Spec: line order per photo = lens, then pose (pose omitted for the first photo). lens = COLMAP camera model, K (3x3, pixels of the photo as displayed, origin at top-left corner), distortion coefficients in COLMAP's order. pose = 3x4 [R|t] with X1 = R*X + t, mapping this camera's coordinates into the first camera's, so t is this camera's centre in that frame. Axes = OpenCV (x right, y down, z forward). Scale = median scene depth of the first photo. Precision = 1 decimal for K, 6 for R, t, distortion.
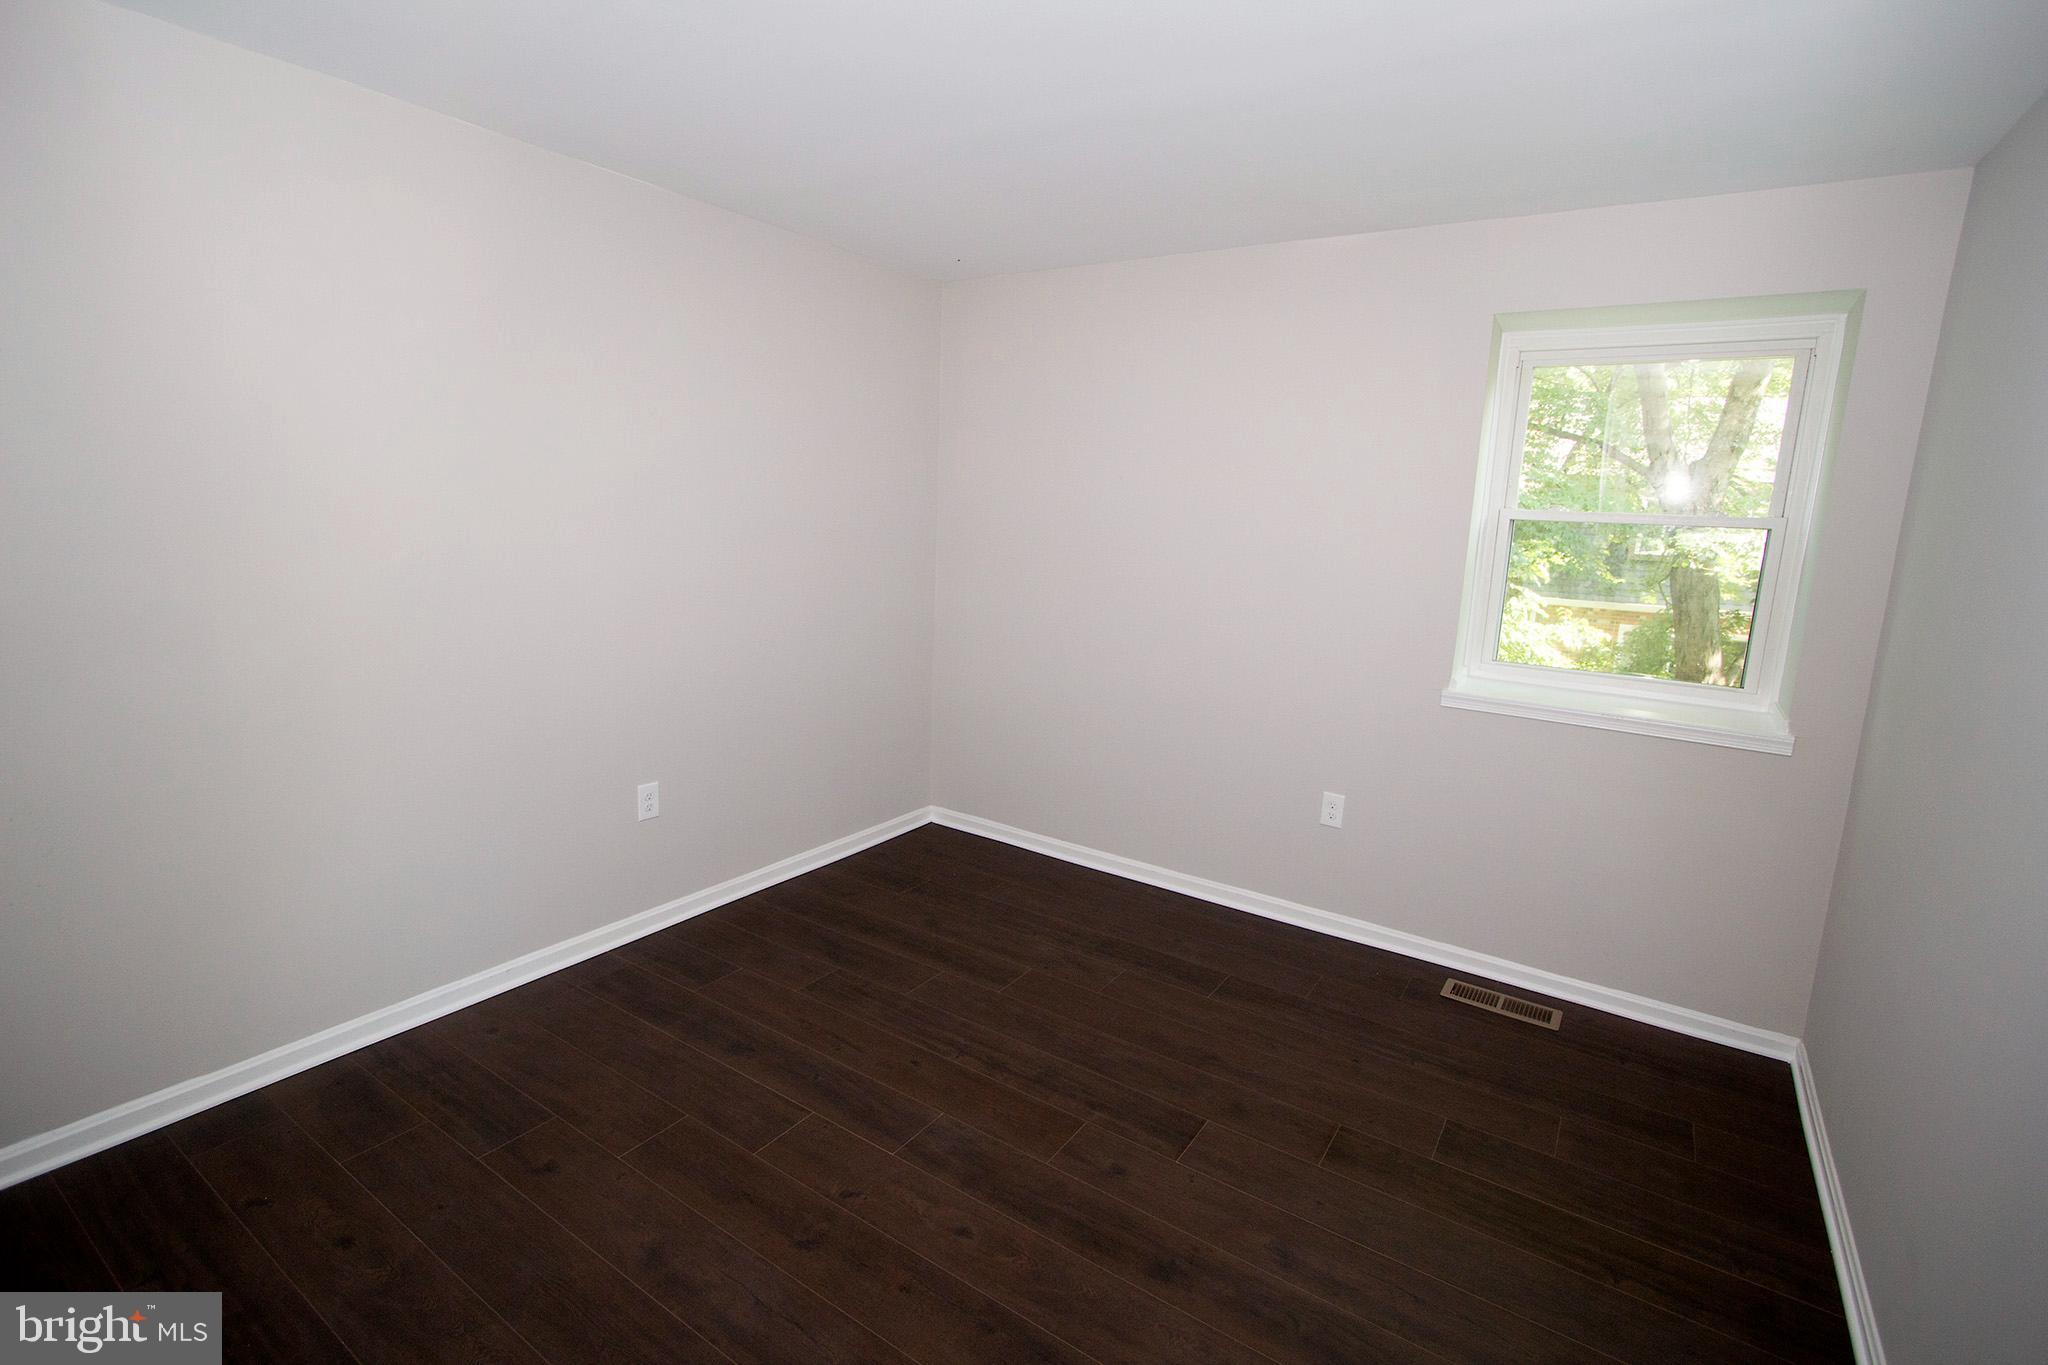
lens RADIAL K [[939.4, 0, 1019.9], [0, 939.4, 682.0], [0, 0, 1]] dist [-0.016107, 0.000147]
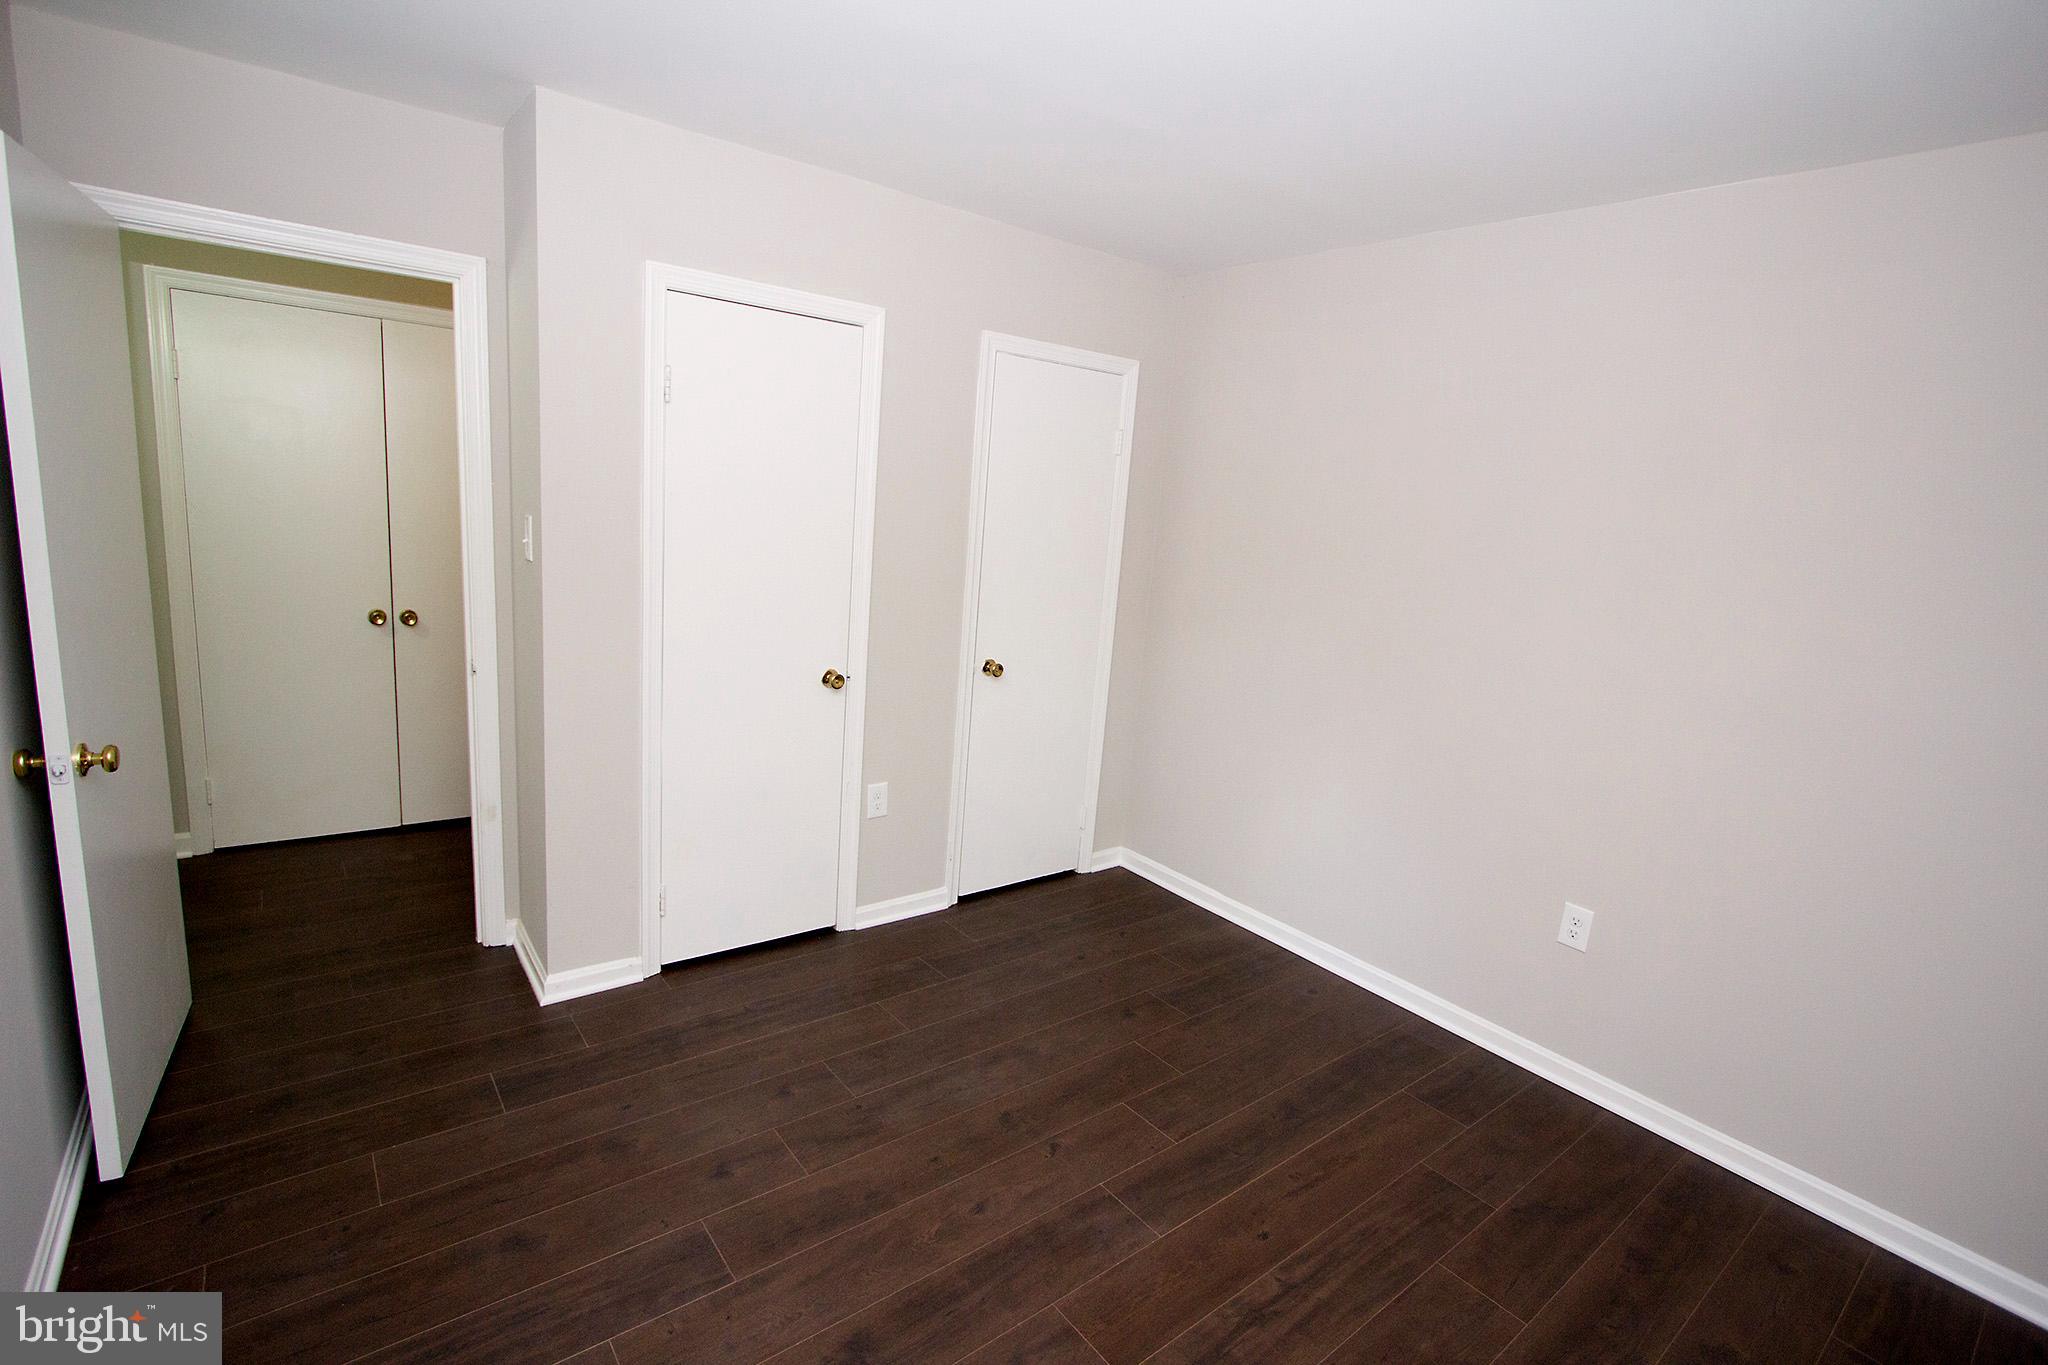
lens RADIAL K [[939.4, 0, 1019.9], [0, 939.4, 682.0], [0, 0, 1]] dist [-0.016107, 0.000147]
pose [[-0.294528, 0.134571, -0.946121, 0.693365], [-0.261601, 0.940866, 0.215260, -0.175052], [0.919140, 0.310906, -0.241907, 0.906331]]
